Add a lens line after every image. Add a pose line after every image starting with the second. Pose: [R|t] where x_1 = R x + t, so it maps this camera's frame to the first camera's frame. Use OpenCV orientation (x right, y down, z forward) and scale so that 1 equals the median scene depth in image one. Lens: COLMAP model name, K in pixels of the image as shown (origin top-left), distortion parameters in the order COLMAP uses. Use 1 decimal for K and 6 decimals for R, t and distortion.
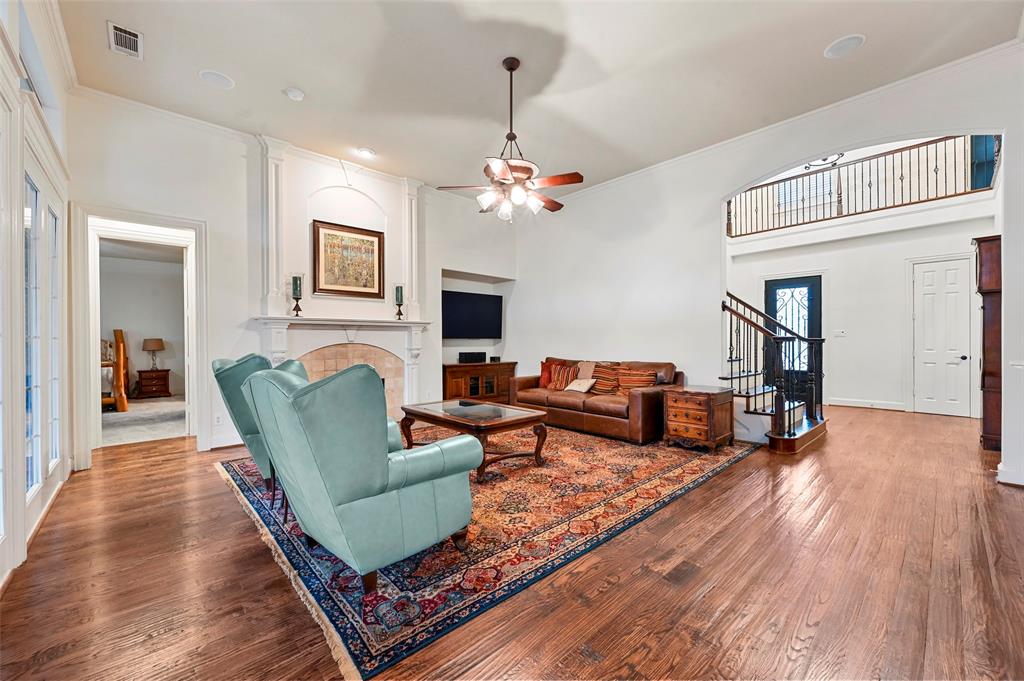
lens RADIAL K [[403.1, 0, 512.0], [0, 403.1, 340.5], [0, 0, 1]] dist [0.000135, 0.000144]
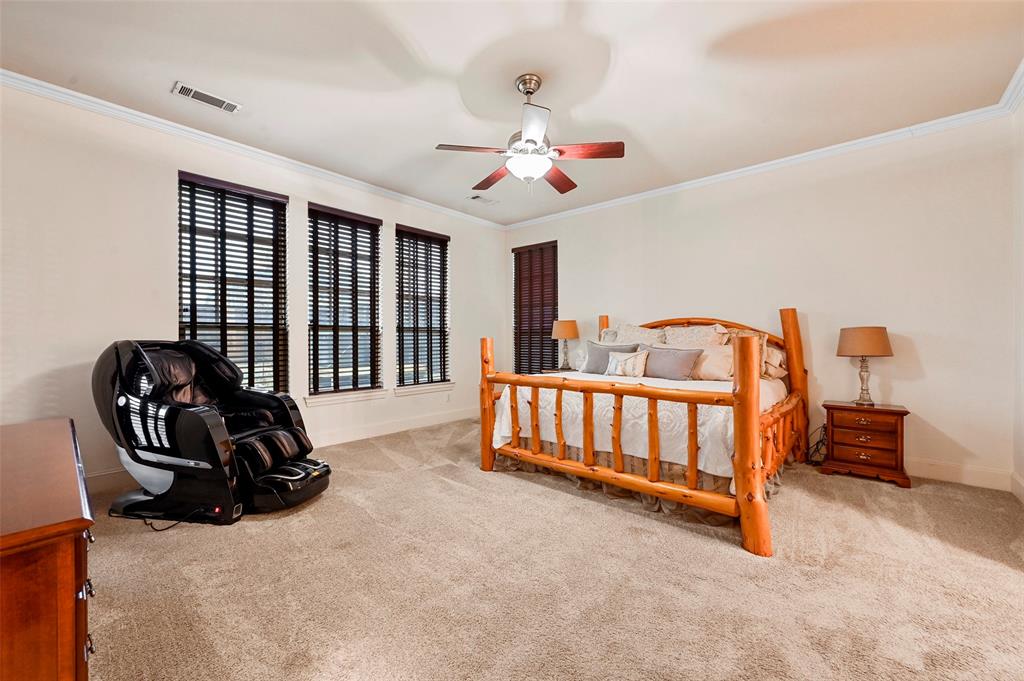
lens RADIAL K [[403.1, 0, 512.0], [0, 403.1, 340.5], [0, 0, 1]] dist [0.000135, 0.000144]
pose [[0.108264, 0.009440, -0.994077, -0.522206], [0.002790, 0.999948, 0.009800, 0.003482], [0.994118, -0.003834, 0.108232, 0.602296]]
